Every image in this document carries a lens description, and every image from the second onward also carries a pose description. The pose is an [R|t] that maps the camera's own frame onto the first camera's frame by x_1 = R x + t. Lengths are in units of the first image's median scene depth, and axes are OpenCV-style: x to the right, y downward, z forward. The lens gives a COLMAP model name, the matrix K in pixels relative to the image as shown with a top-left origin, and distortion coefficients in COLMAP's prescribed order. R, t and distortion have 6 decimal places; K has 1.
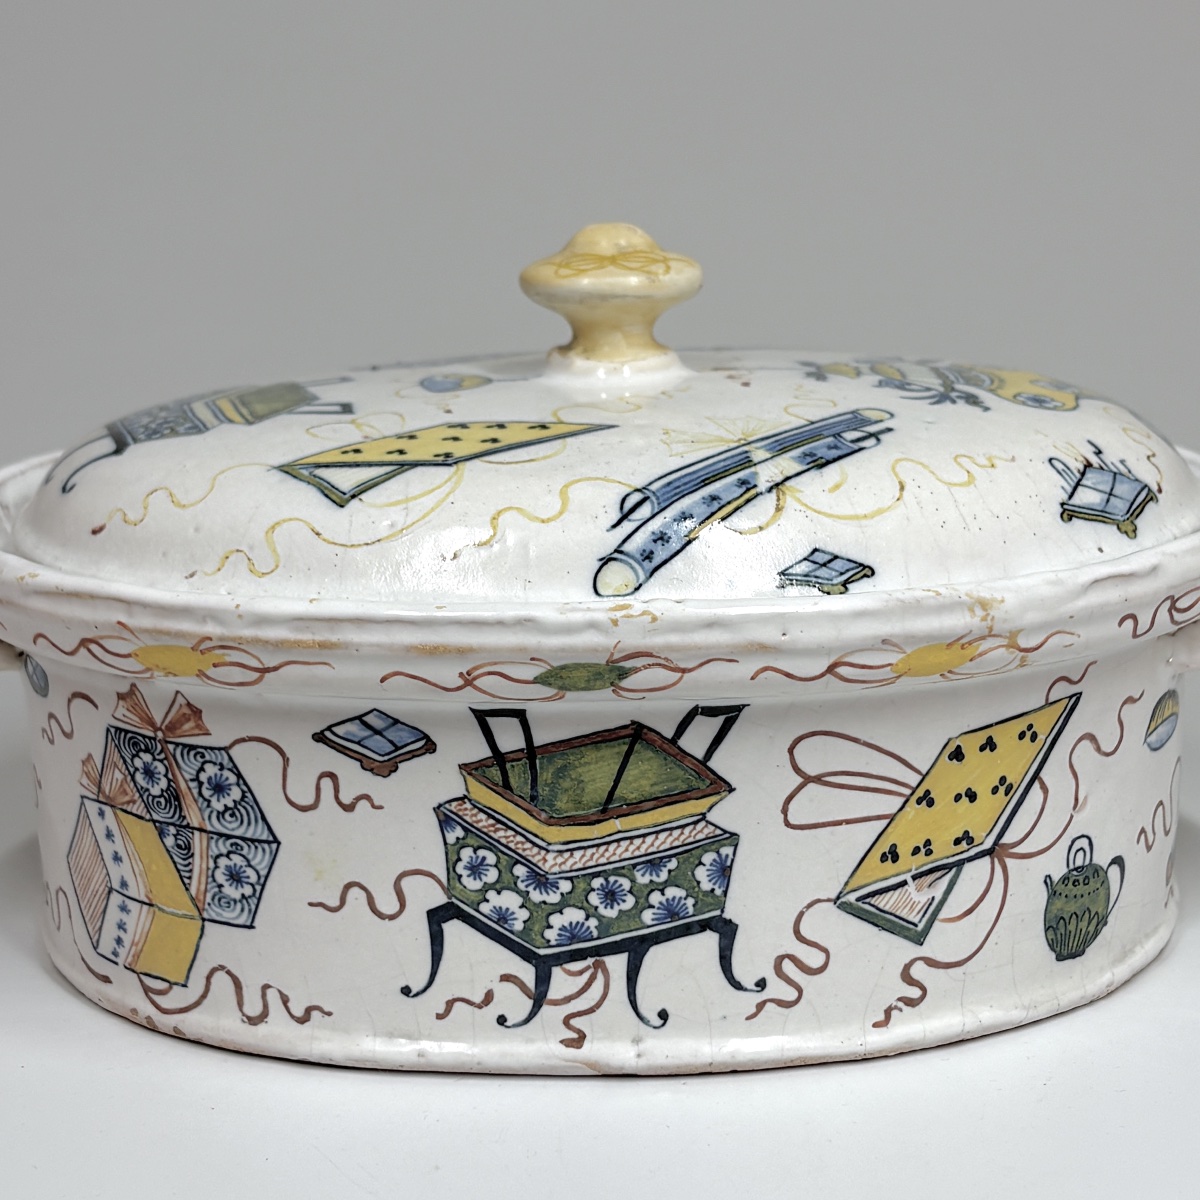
lens RADIAL K [[2457.0, 0, 598.5], [0, 2457.0, 666.0], [0, 0, 1]] dist [0.116948, 0.000000]
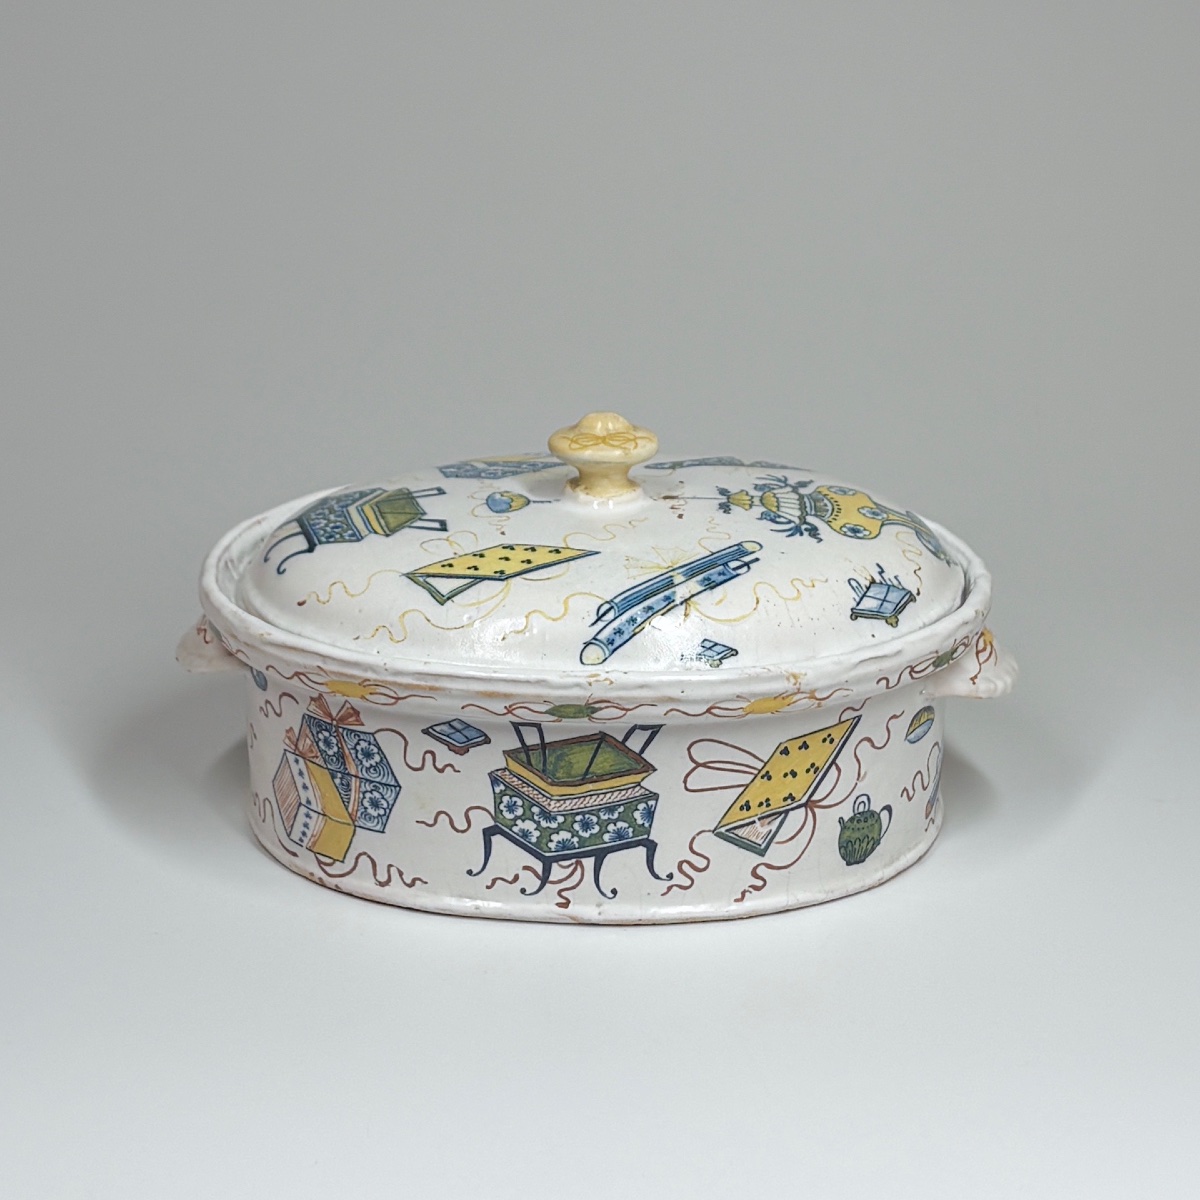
lens RADIAL K [[3001.5, 0, 553.9], [0, 3001.5, 510.8], [0, 0, 1]] dist [0.012204, 0.000000]
pose [[0.998734, 0.032419, -0.038461, 0.056723], [-0.030336, 0.998104, 0.053556, -0.244347], [0.040124, -0.052322, 0.997824, -1.134199]]
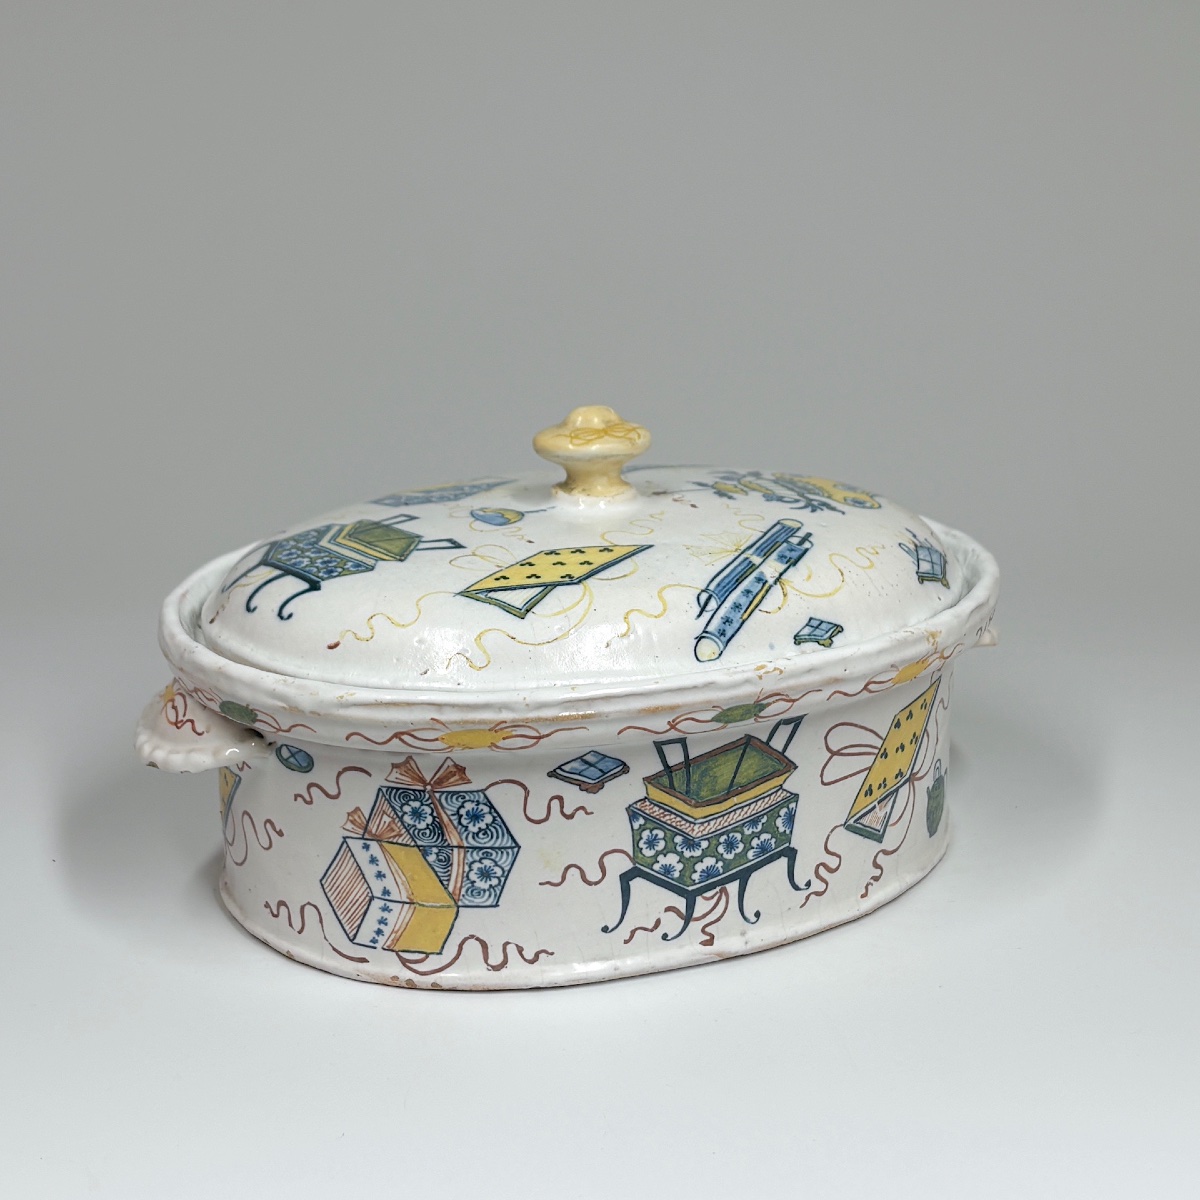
lens RADIAL K [[2048.4, 0, 592.3], [0, 2048.4, 545.4], [0, 0, 1]] dist [0.091440, 0.000000]
pose [[0.909047, -0.109507, 0.402048, -0.571138], [0.113174, 0.993466, 0.014704, -0.124406], [-0.401031, 0.032135, 0.915501, -0.172924]]
